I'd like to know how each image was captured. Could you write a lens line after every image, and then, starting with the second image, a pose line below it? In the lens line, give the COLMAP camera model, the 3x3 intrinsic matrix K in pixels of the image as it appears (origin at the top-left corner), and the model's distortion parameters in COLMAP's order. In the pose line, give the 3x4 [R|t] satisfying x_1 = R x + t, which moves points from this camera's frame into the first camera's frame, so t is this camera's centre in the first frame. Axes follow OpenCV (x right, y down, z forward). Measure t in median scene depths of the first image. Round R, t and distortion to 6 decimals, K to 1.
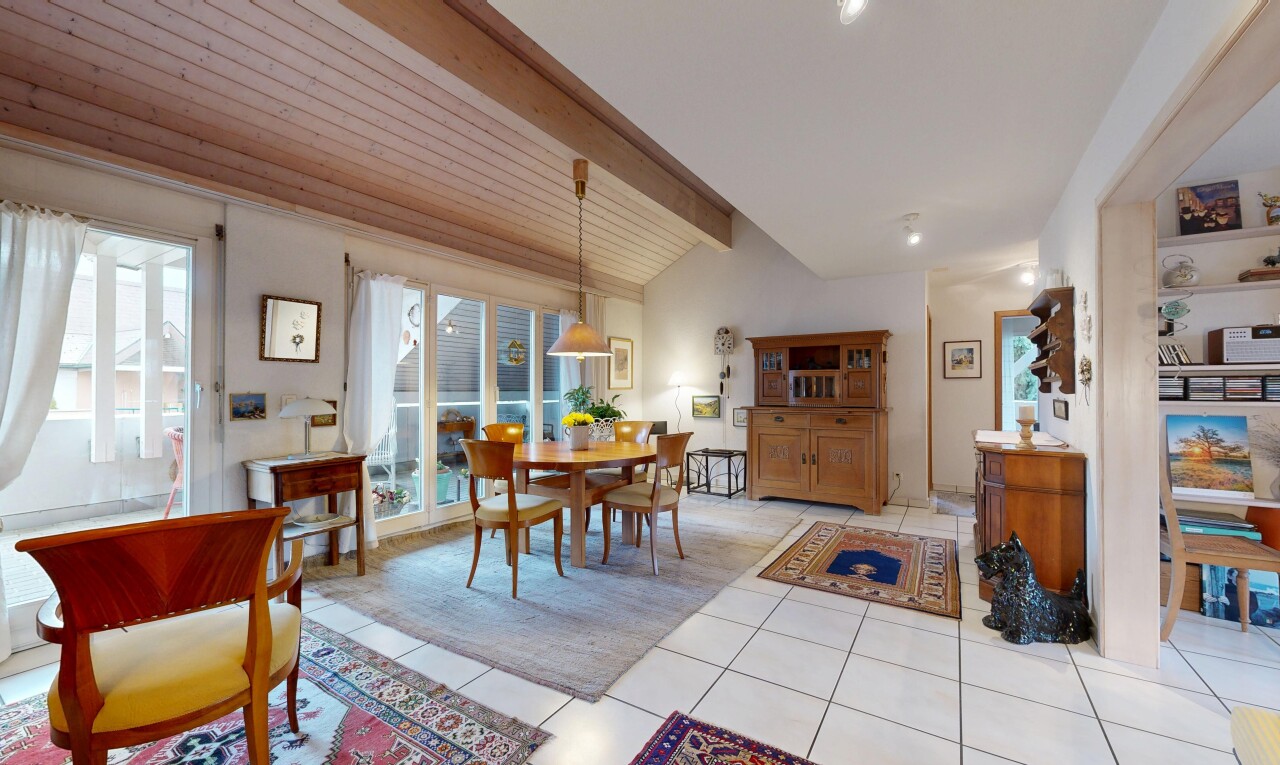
lens RADIAL K [[496.0, 0, 637.3], [0, 496.0, 382.5], [0, 0, 1]] dist [-0.001225, -0.000056]
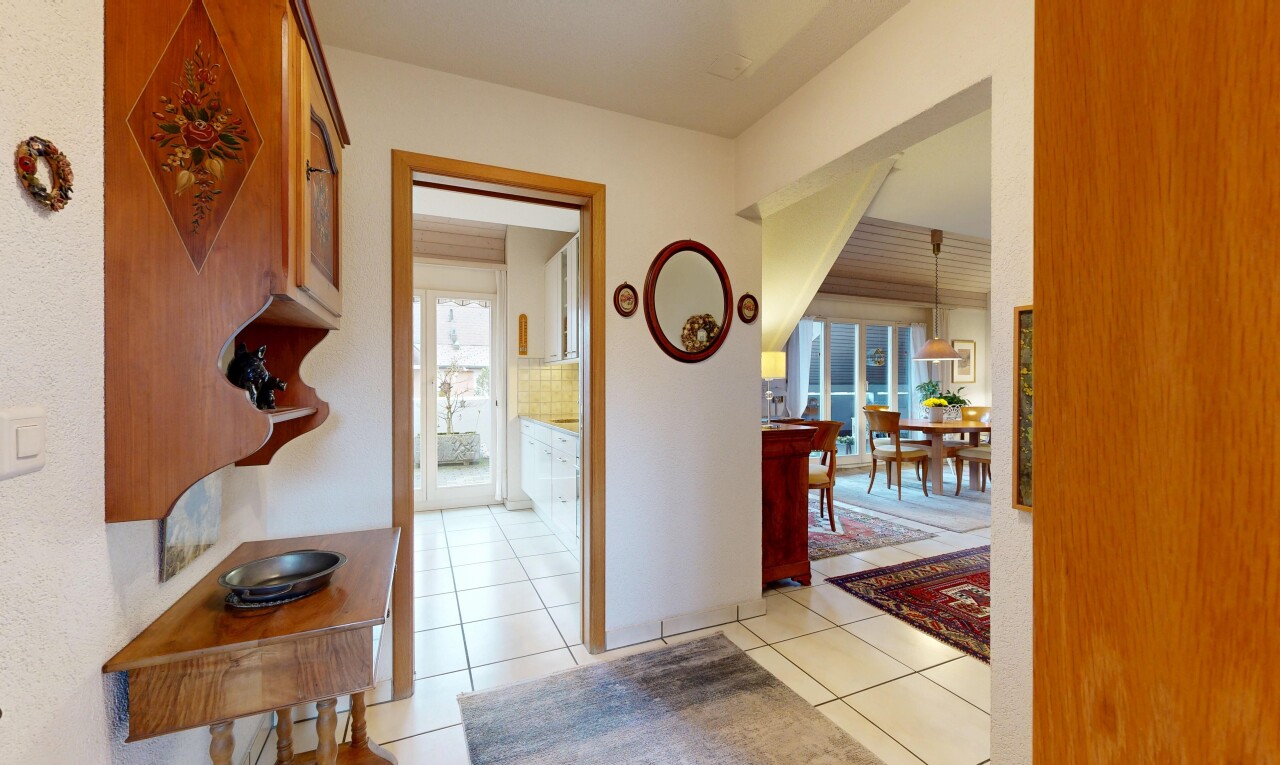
lens RADIAL K [[496.0, 0, 648.6], [0, 496.0, 385.0], [0, 0, 1]] dist [-0.001225, -0.000056]
pose [[0.835285, 0.001627, -0.549814, -0.017509], [0.008160, 0.999849, 0.015355, -0.009901], [0.549756, -0.017312, 0.835146, -0.713312]]
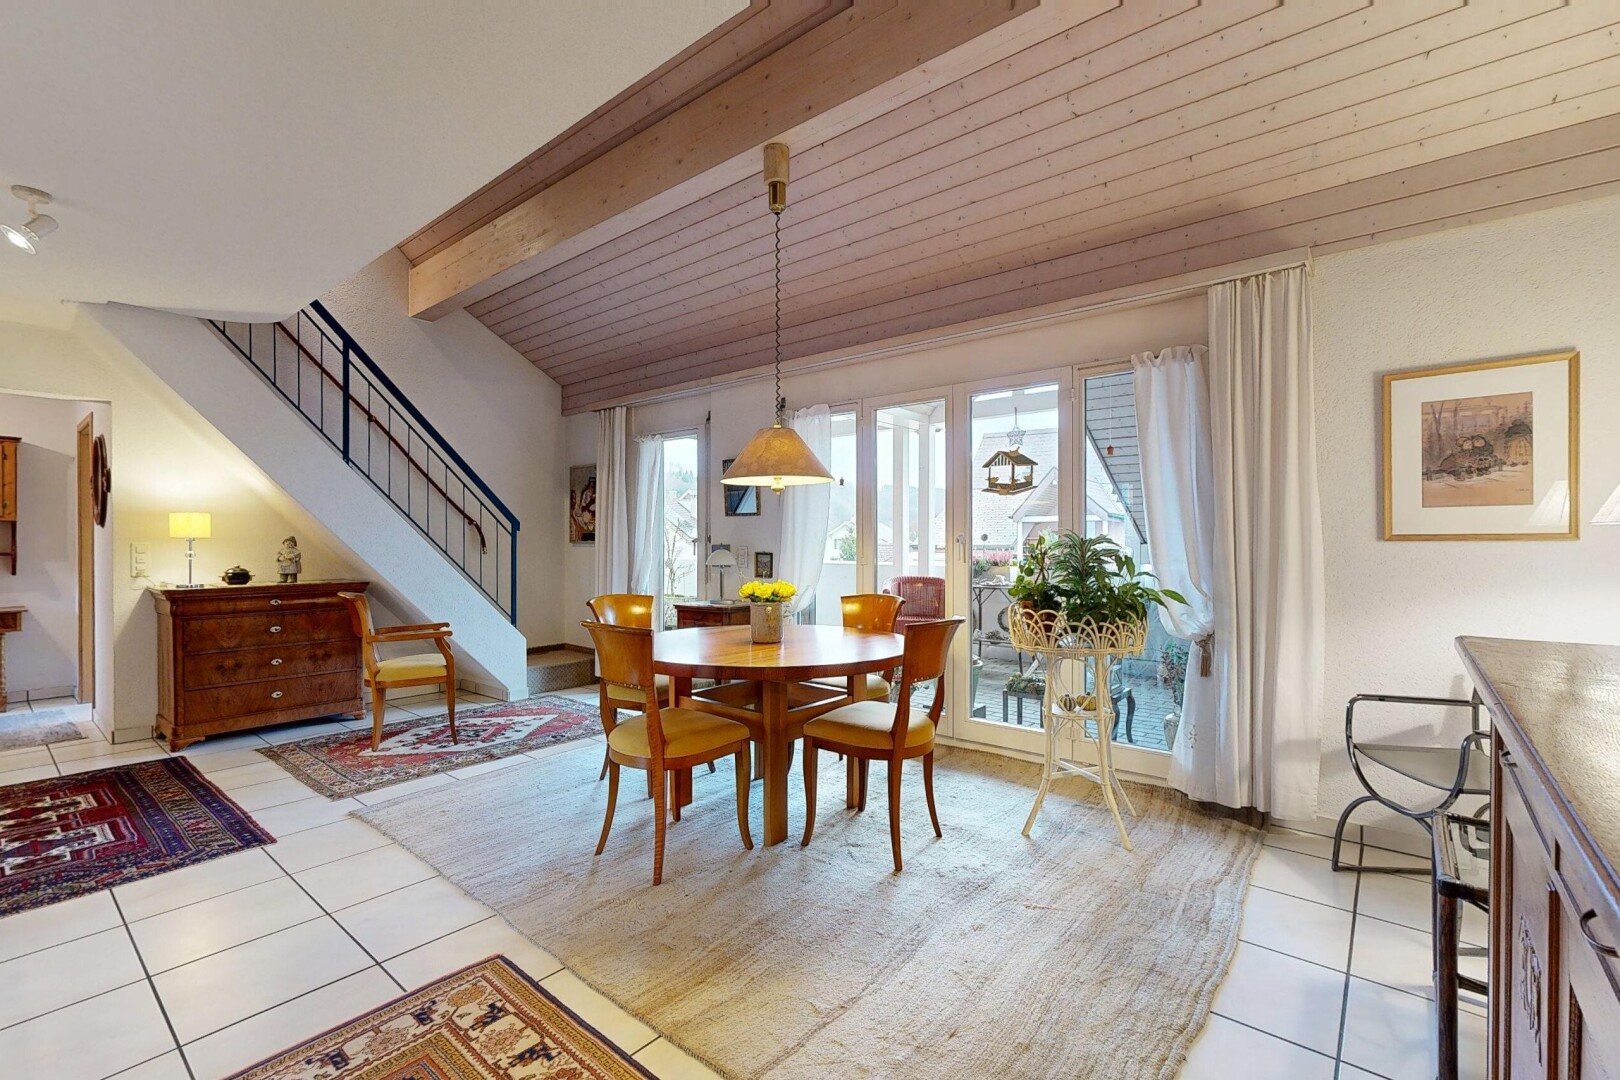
lens RADIAL K [[704.2, 0, 809.7], [0, 704.2, 543.7], [0, 0, 1]] dist [0.001918, 0.000589]
pose [[-0.121381, 0.007266, -0.992579, 0.694706], [0.017457, 0.999834, 0.005185, 0.011176], [0.992452, -0.016698, -0.121488, 1.120110]]
